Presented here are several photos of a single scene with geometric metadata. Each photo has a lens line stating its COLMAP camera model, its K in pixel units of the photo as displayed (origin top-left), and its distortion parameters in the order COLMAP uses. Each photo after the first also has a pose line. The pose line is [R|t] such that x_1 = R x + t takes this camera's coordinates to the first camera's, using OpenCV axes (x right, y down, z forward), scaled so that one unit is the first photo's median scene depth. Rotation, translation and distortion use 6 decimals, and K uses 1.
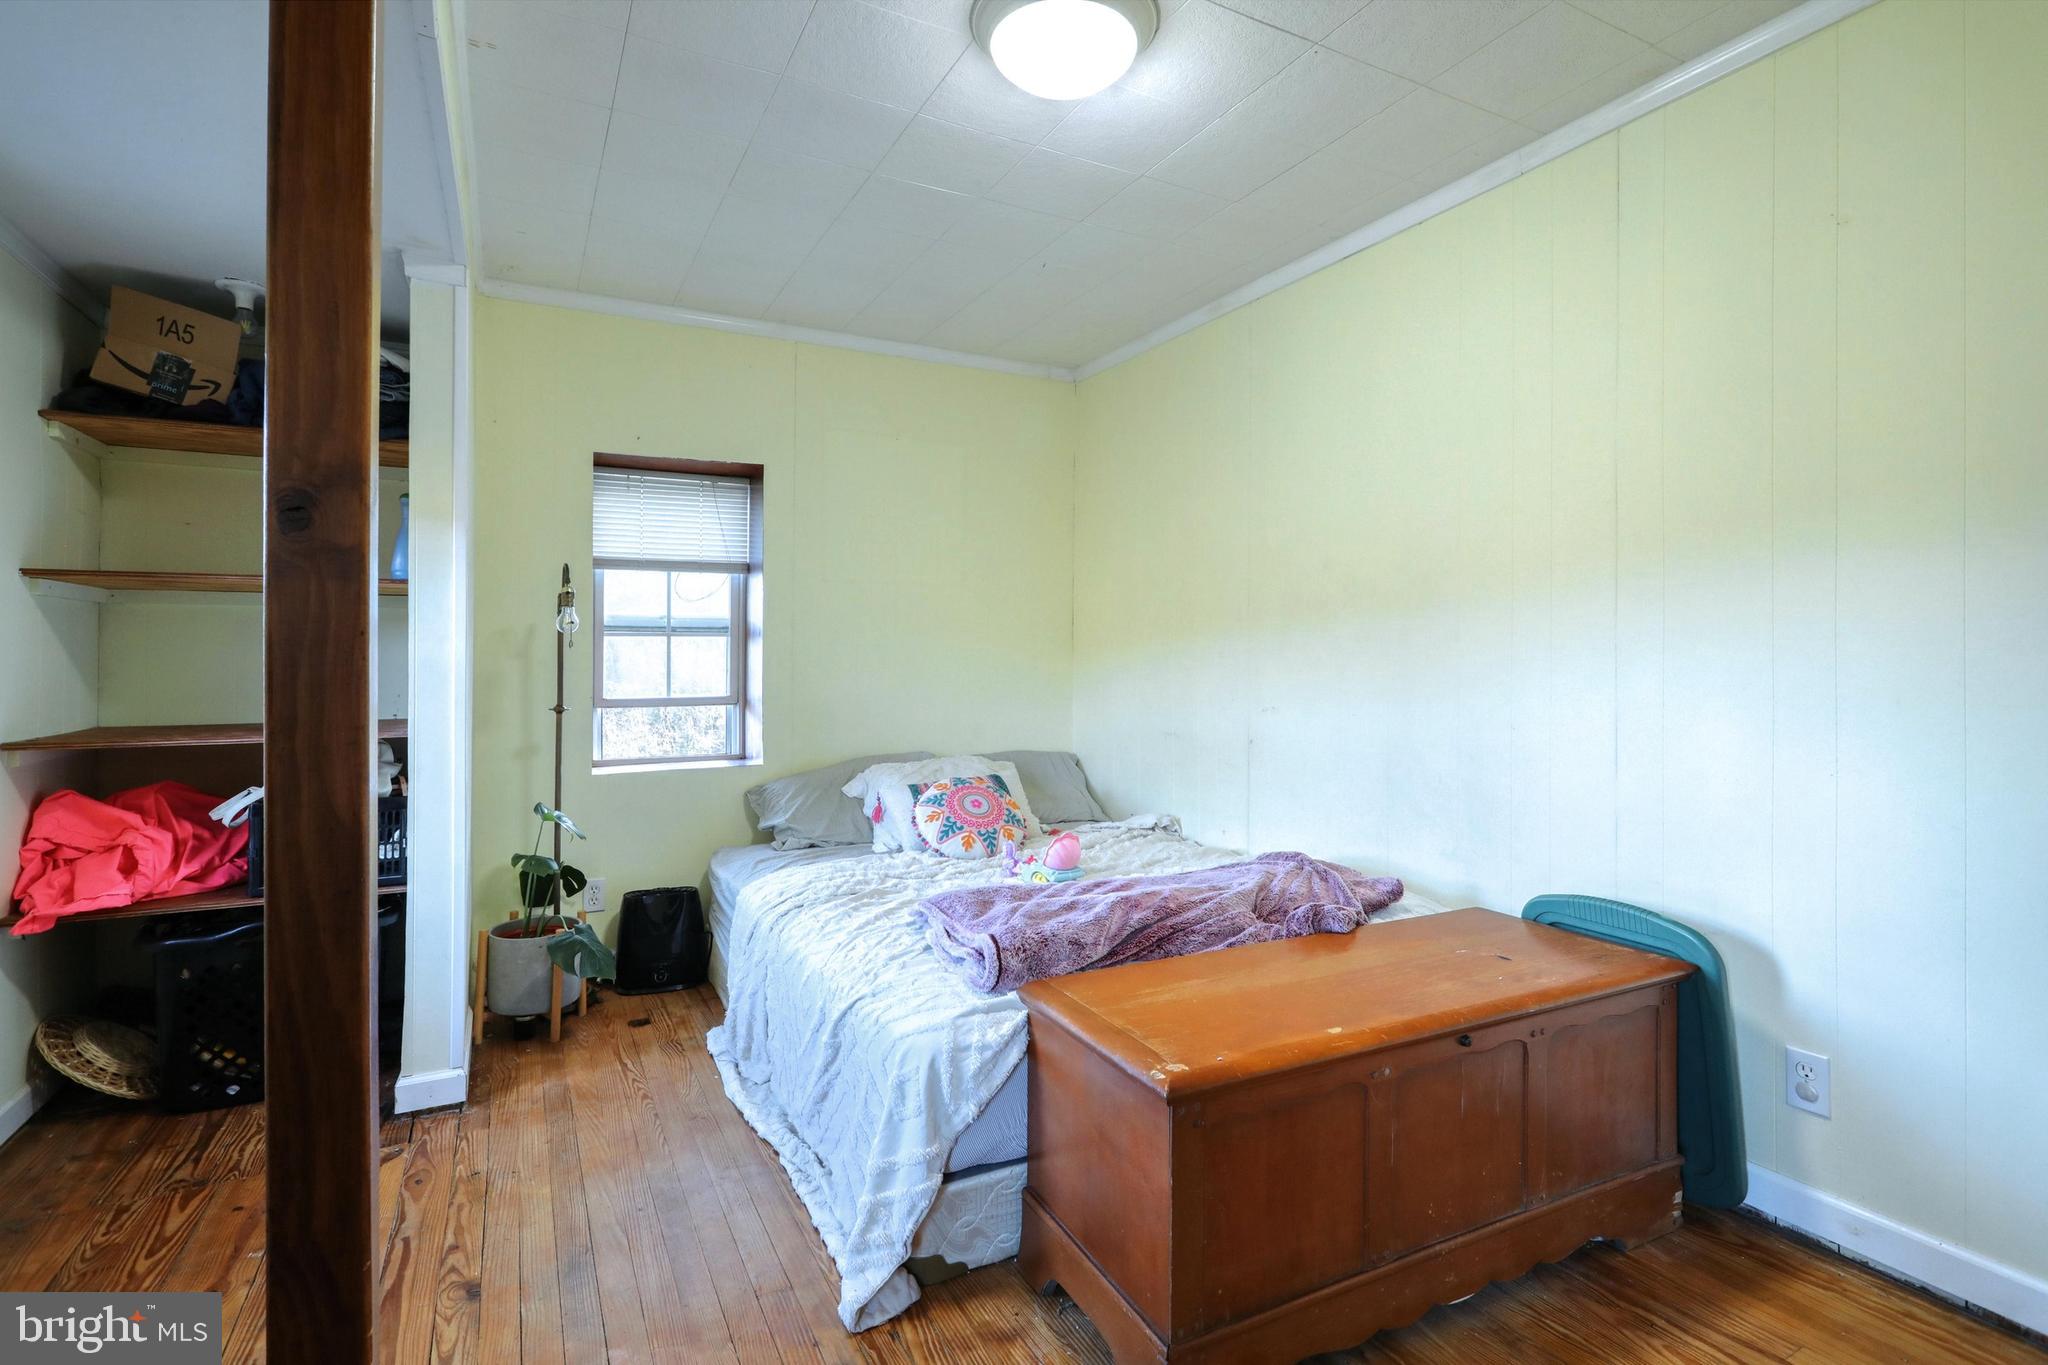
lens RADIAL K [[982.0, 0, 1029.0], [0, 982.0, 674.2], [0, 0, 1]] dist [-0.002844, 0.000293]
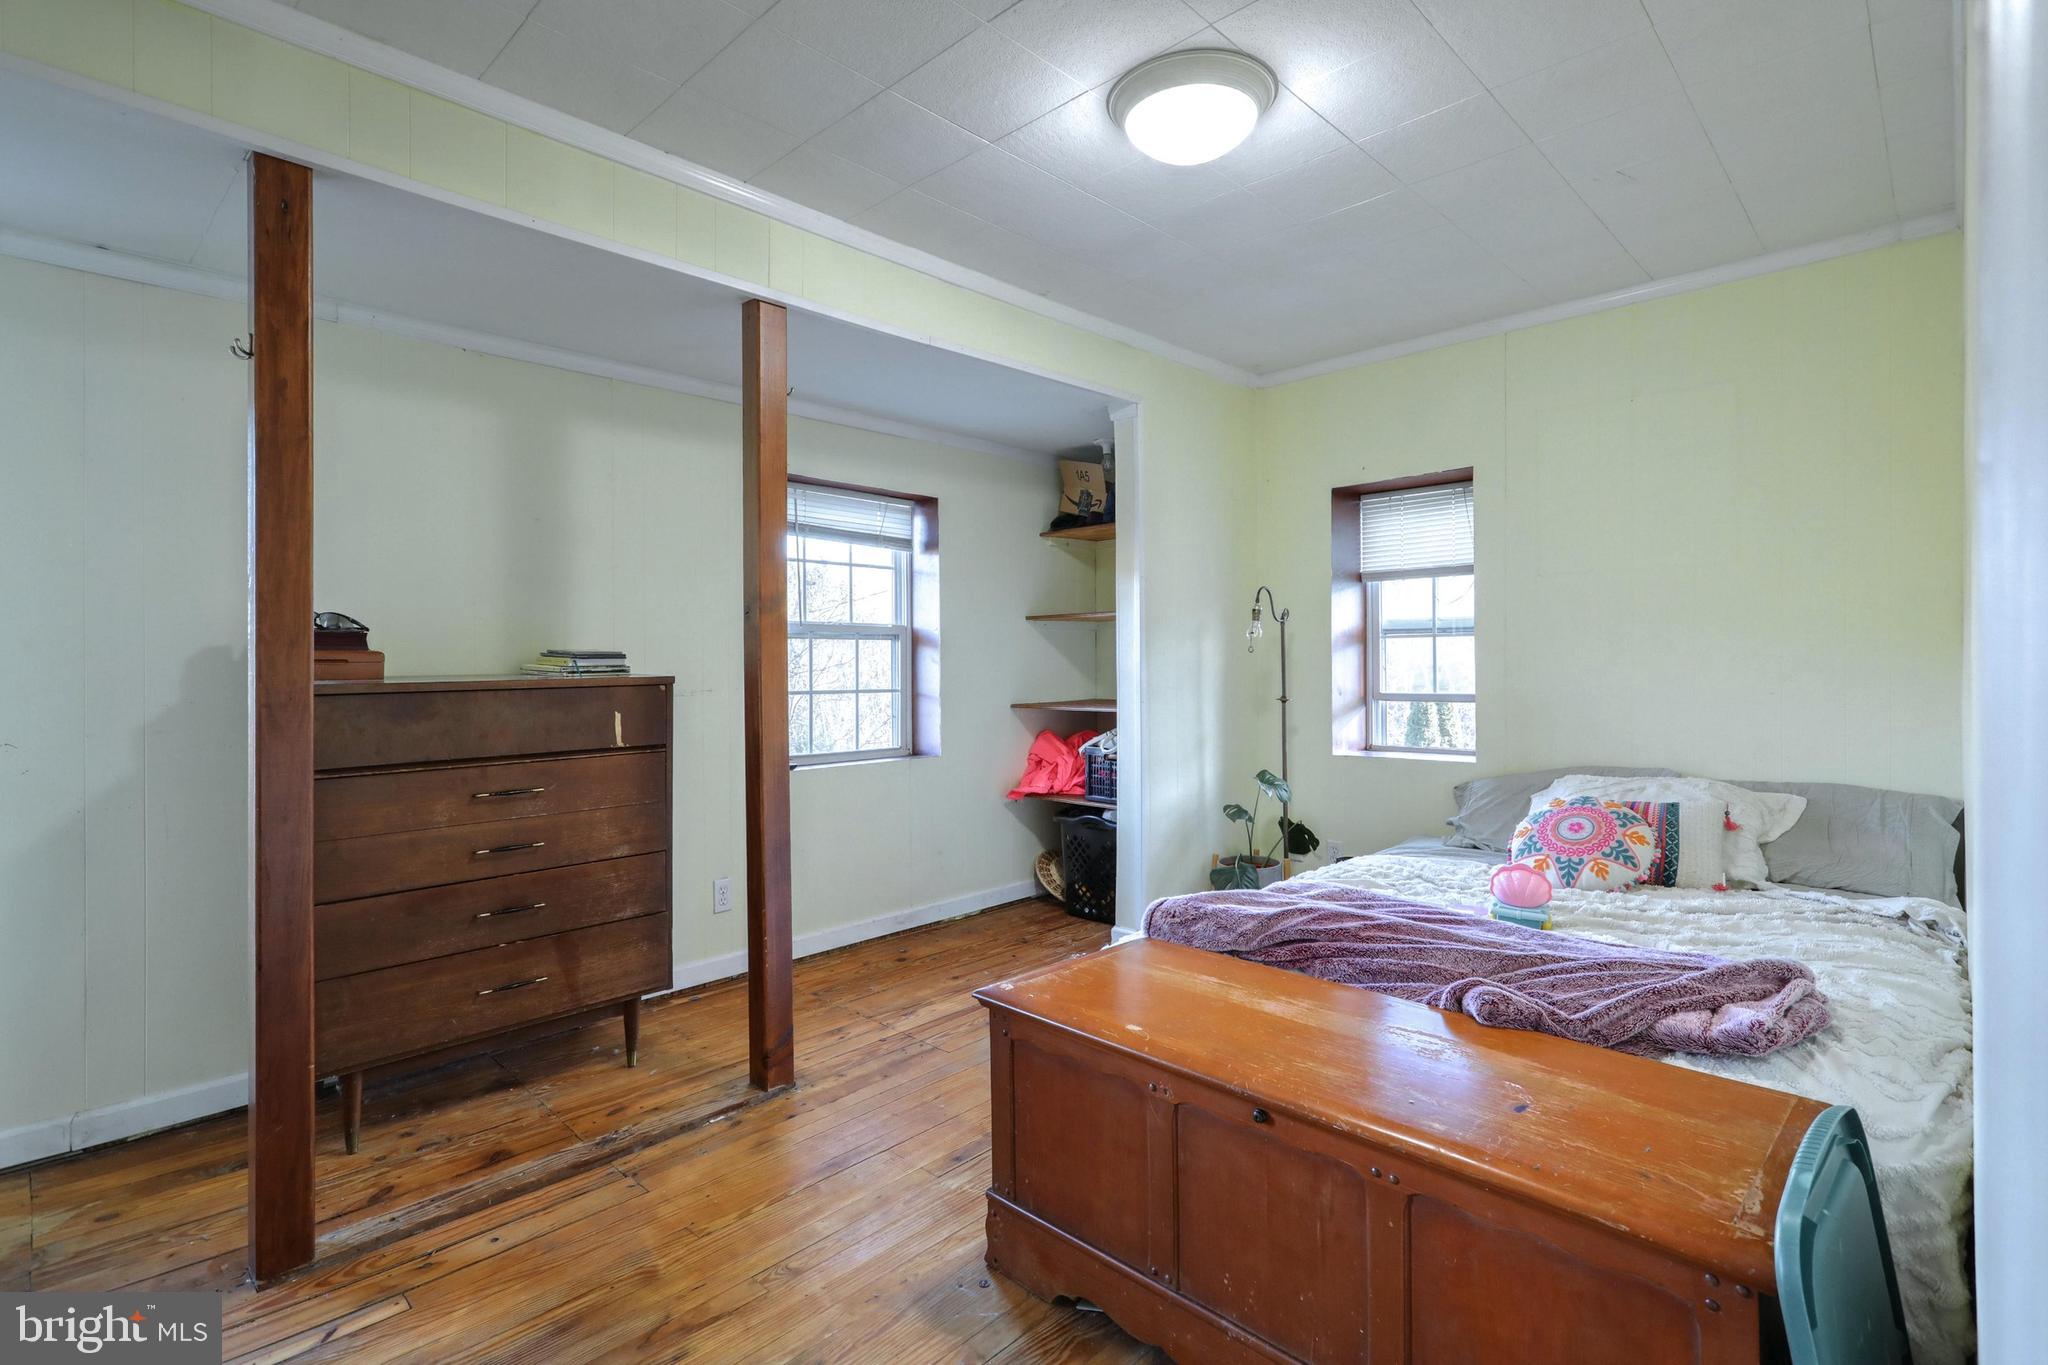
lens RADIAL K [[982.0, 0, 1029.0], [0, 982.0, 674.2], [0, 0, 1]] dist [-0.002844, 0.000293]
pose [[0.305307, 0.012183, -0.952176, 0.657899], [-0.003678, 0.999926, 0.011615, -0.010645], [0.952247, -0.000044, 0.305329, 0.303714]]
